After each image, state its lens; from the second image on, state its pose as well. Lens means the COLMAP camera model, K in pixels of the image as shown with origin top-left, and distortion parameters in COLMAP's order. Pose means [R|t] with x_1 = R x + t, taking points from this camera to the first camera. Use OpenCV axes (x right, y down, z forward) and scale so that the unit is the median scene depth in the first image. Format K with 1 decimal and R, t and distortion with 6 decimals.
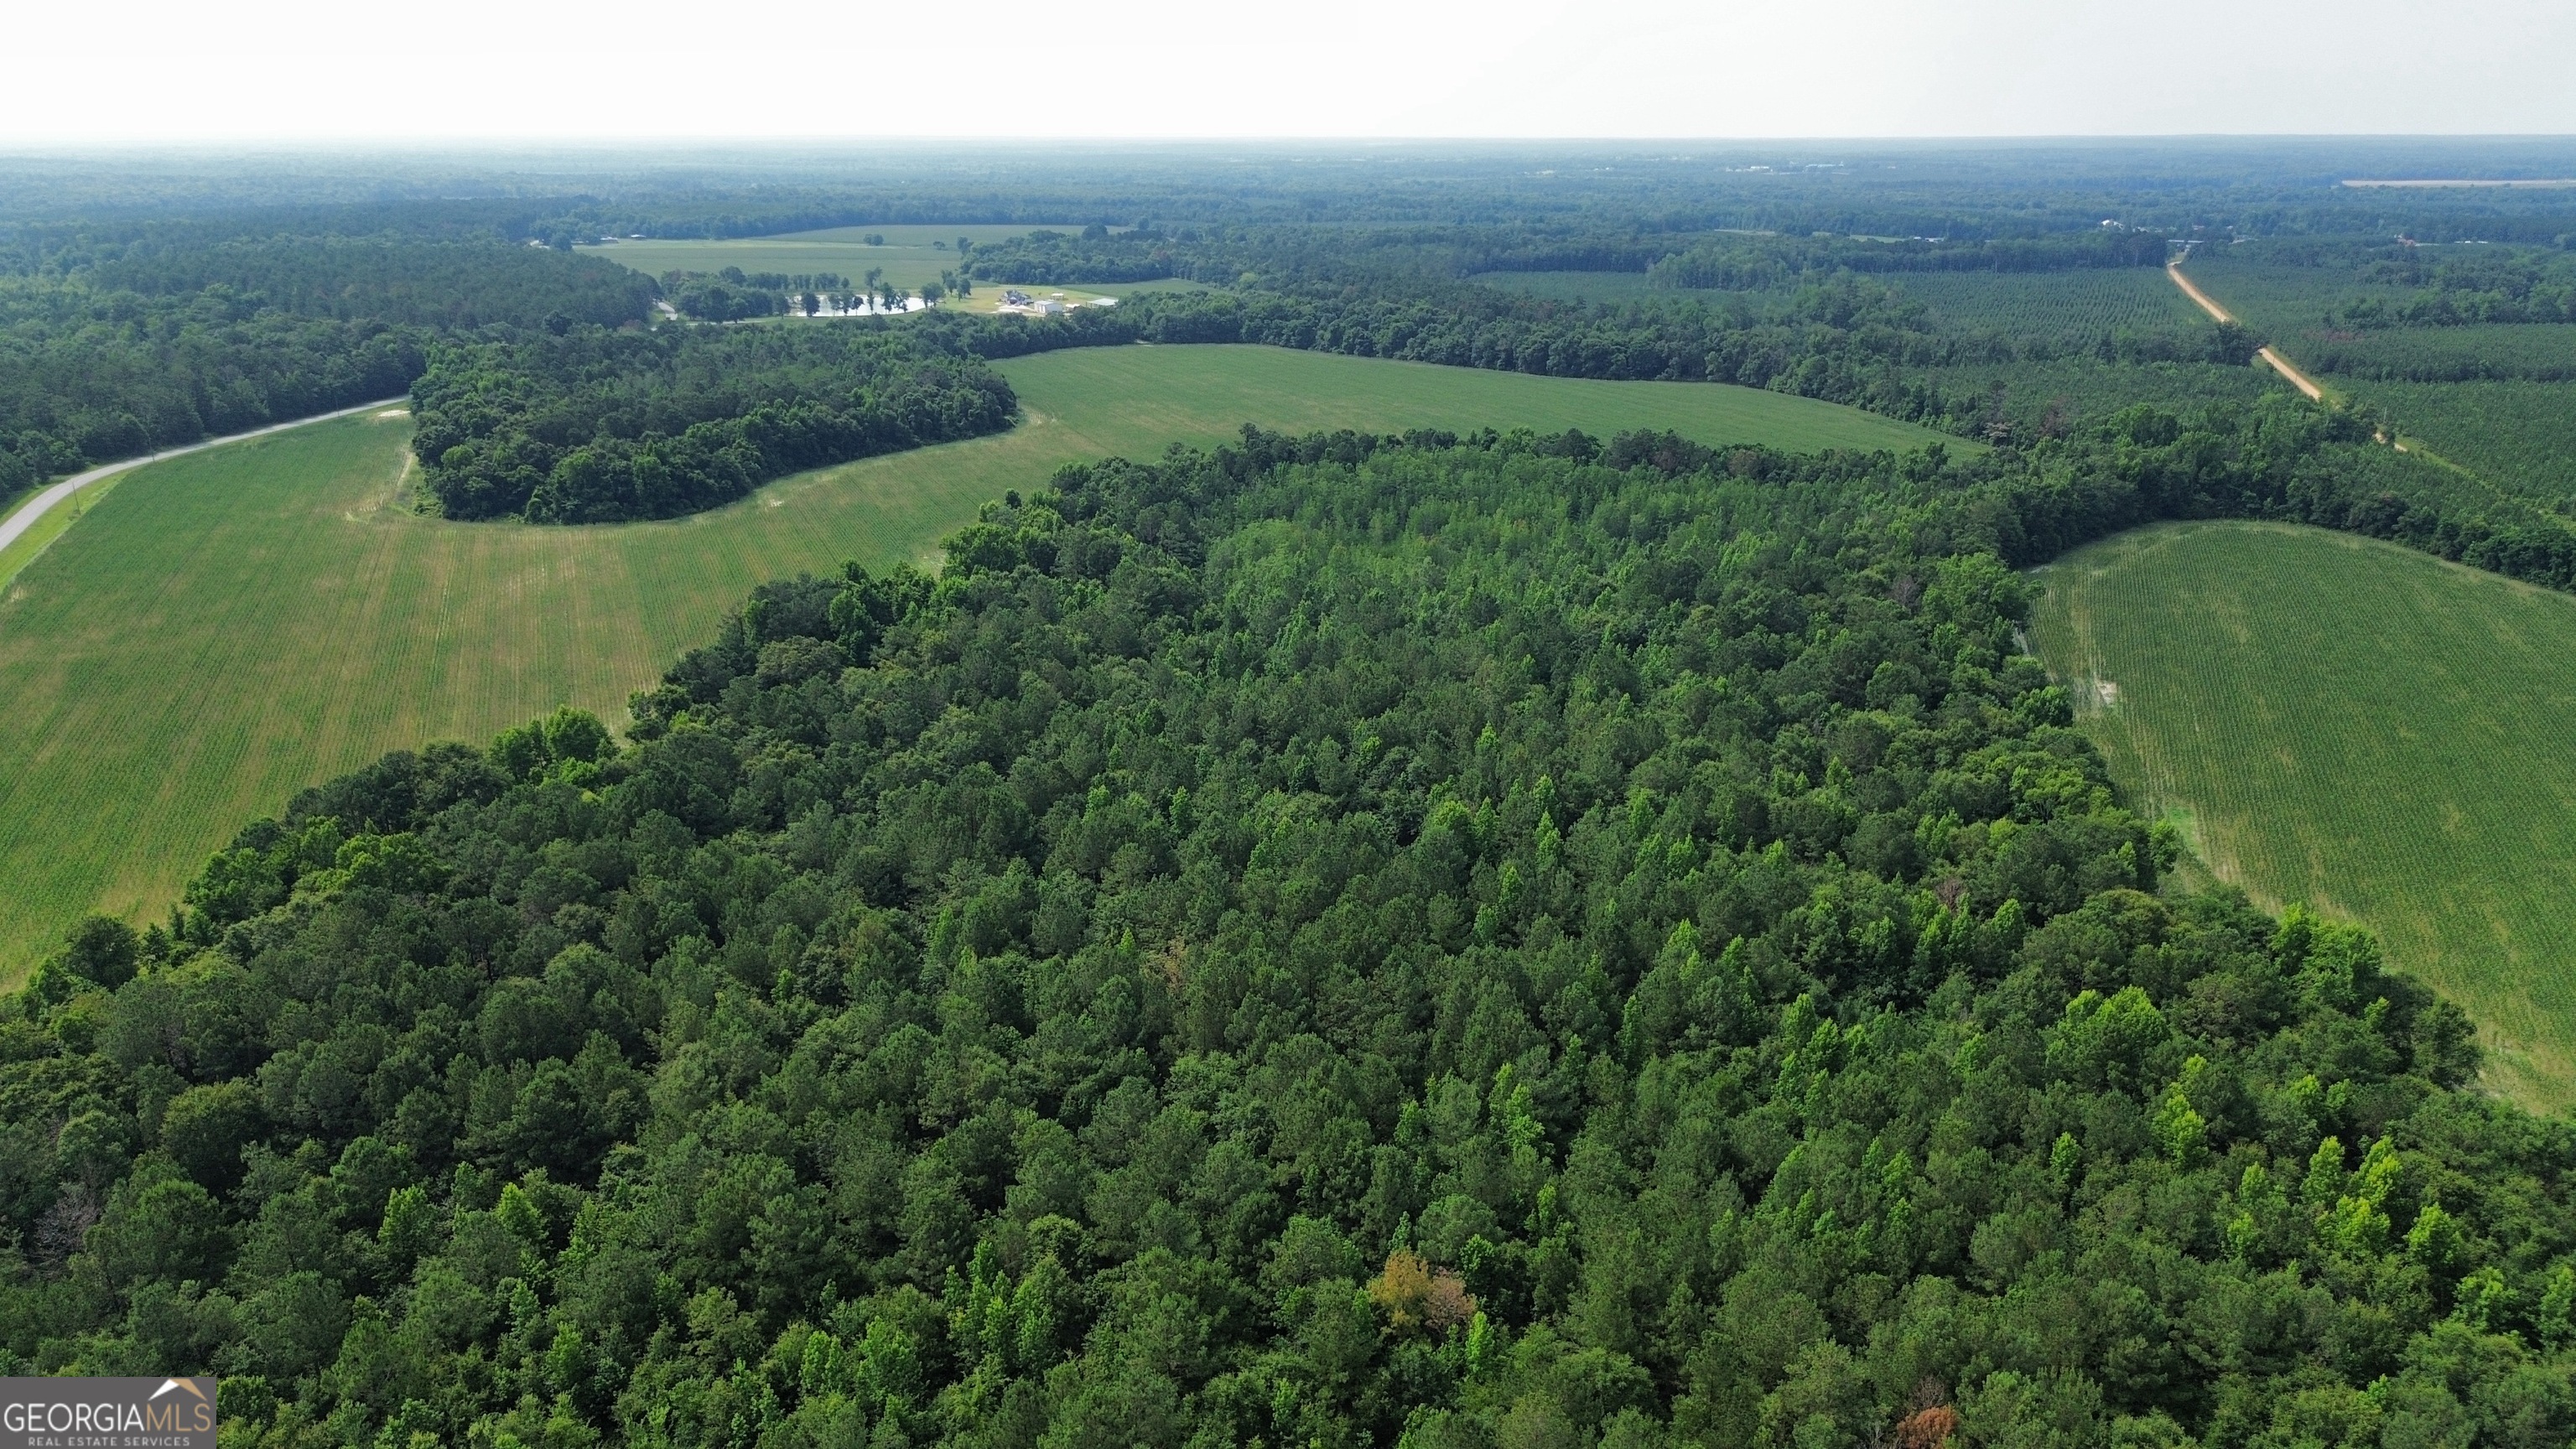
lens RADIAL K [[1822.0, 0, 1283.0], [0, 1822.0, 707.3], [0, 0, 1]] dist [0.066764, -0.067716]
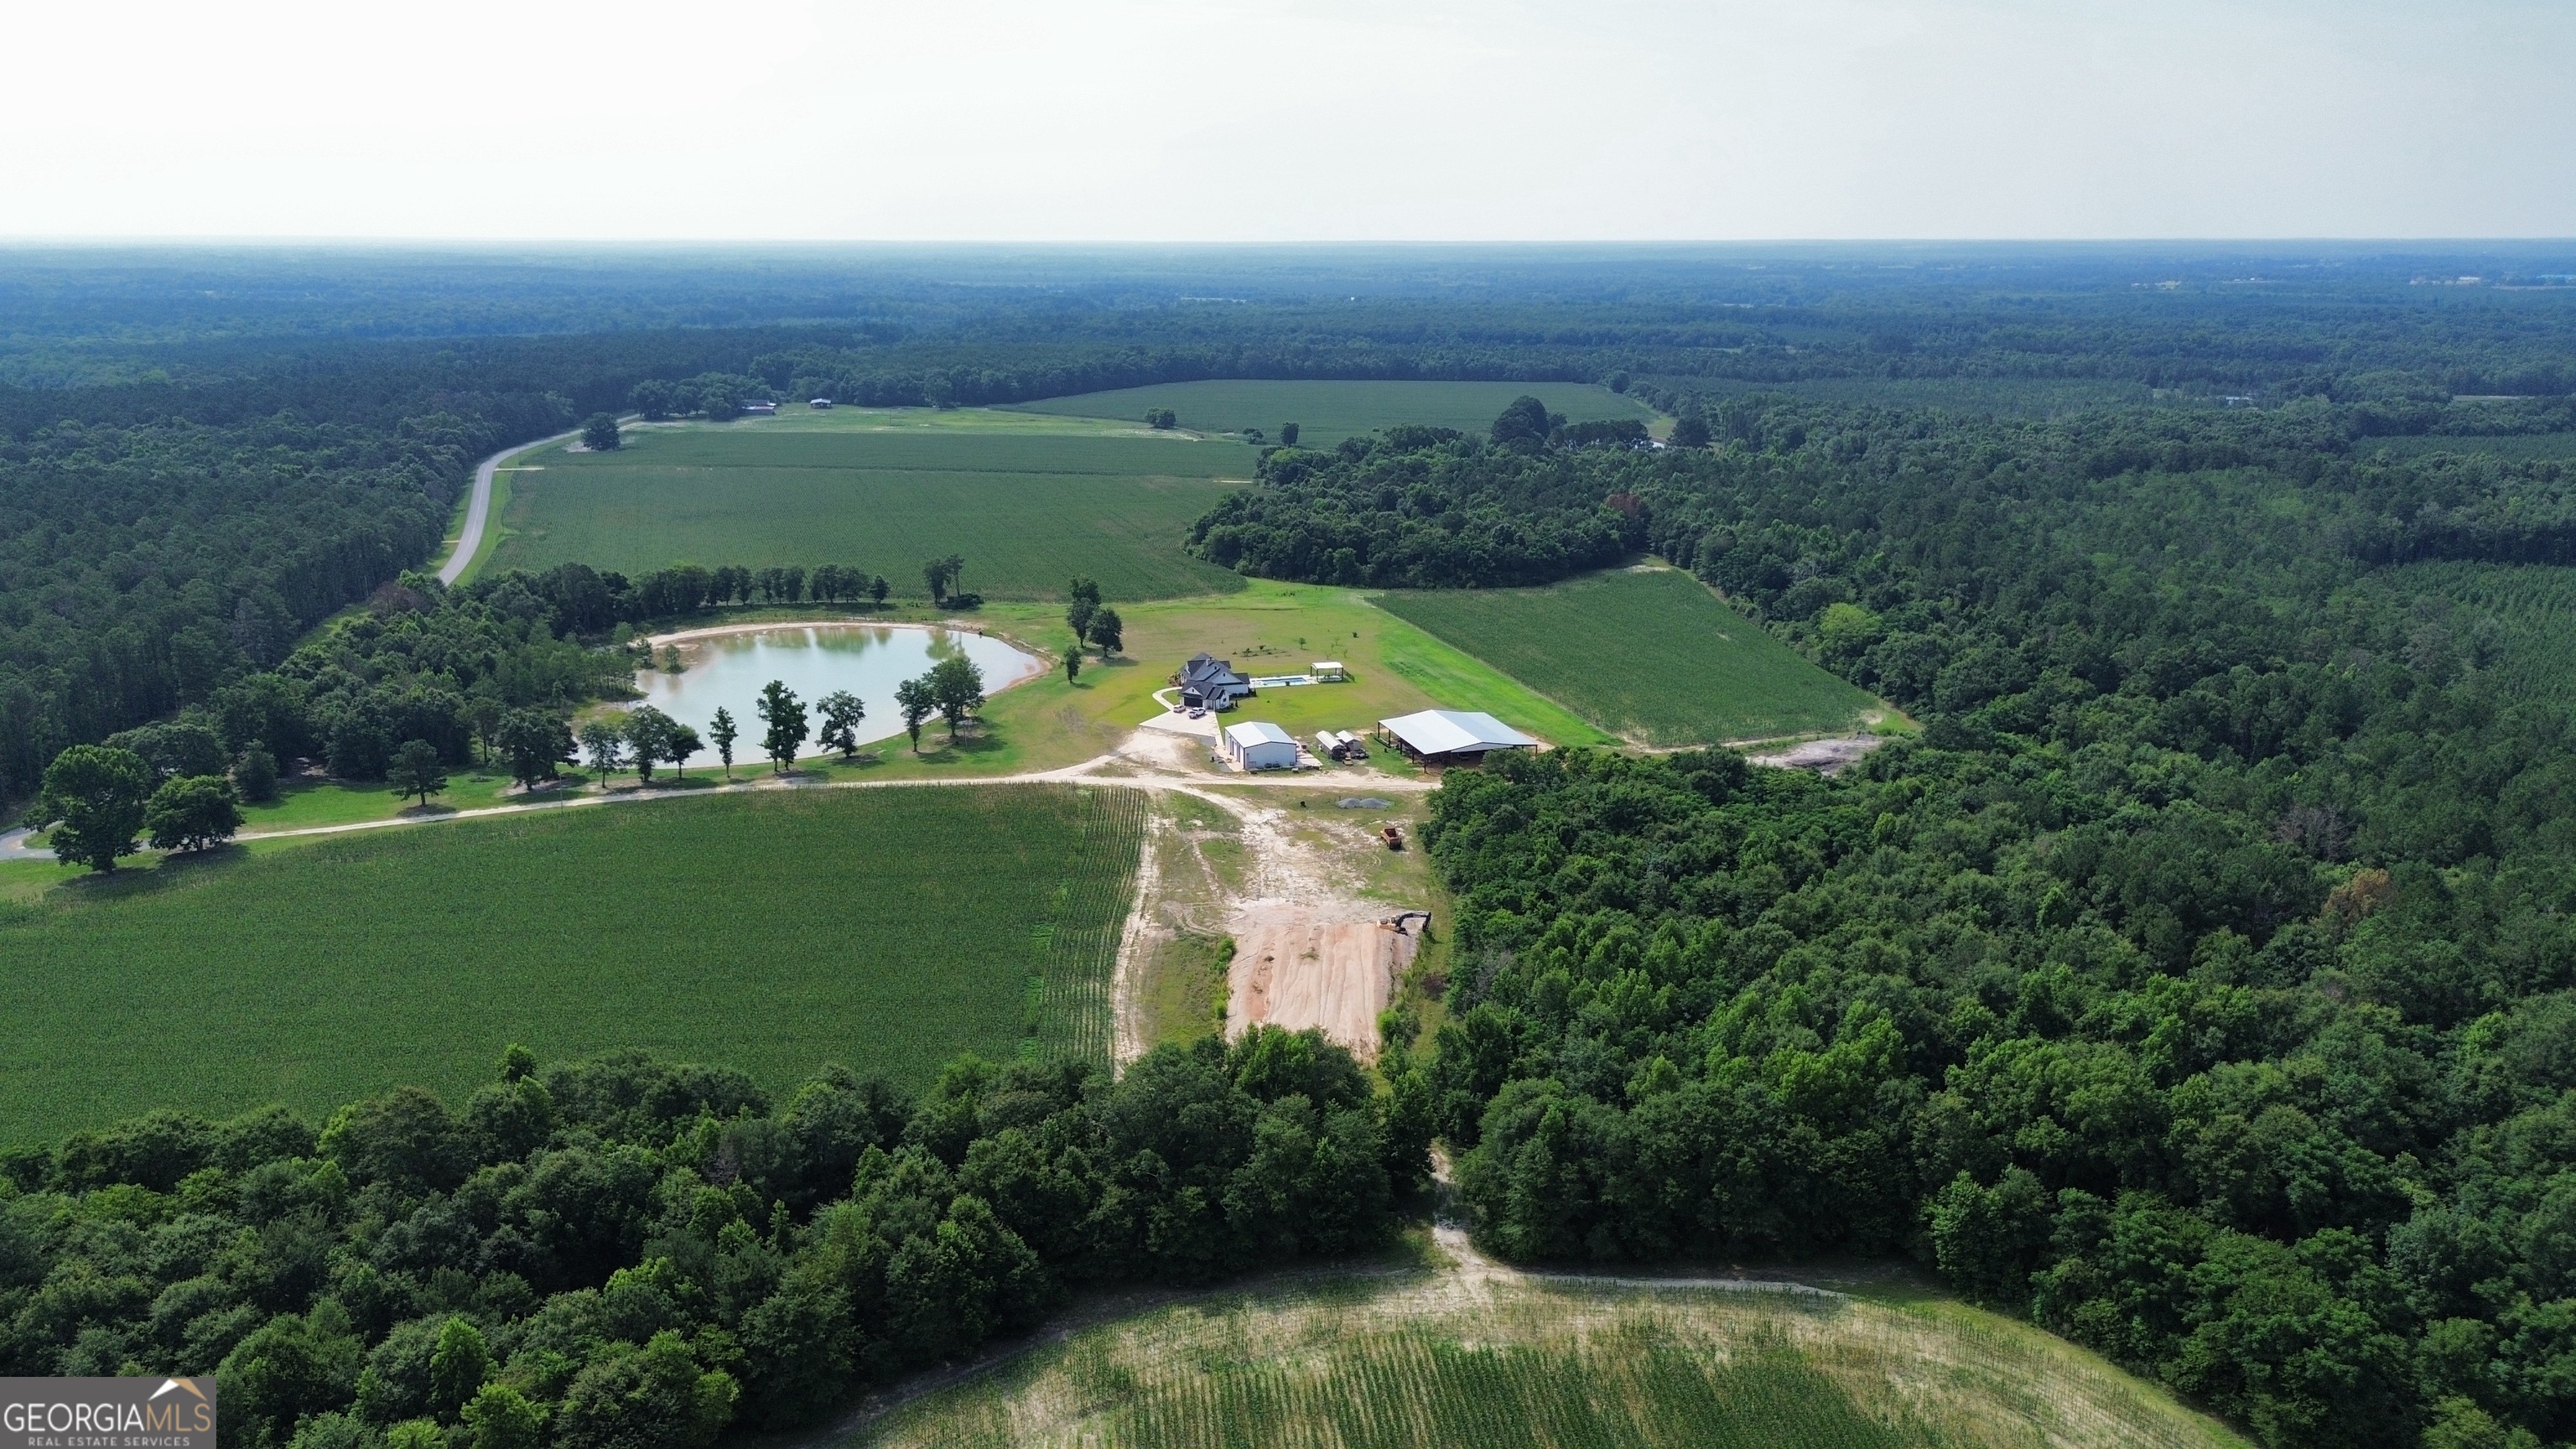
lens RADIAL K [[1822.0, 0, 1283.0], [0, 1822.0, 707.3], [0, 0, 1]] dist [0.066764, -0.067716]
pose [[0.964787, 0.064362, -0.255035, -0.050574], [-0.077759, 0.996053, -0.042792, -0.287871], [0.251274, 0.061116, 0.965985, 0.909722]]
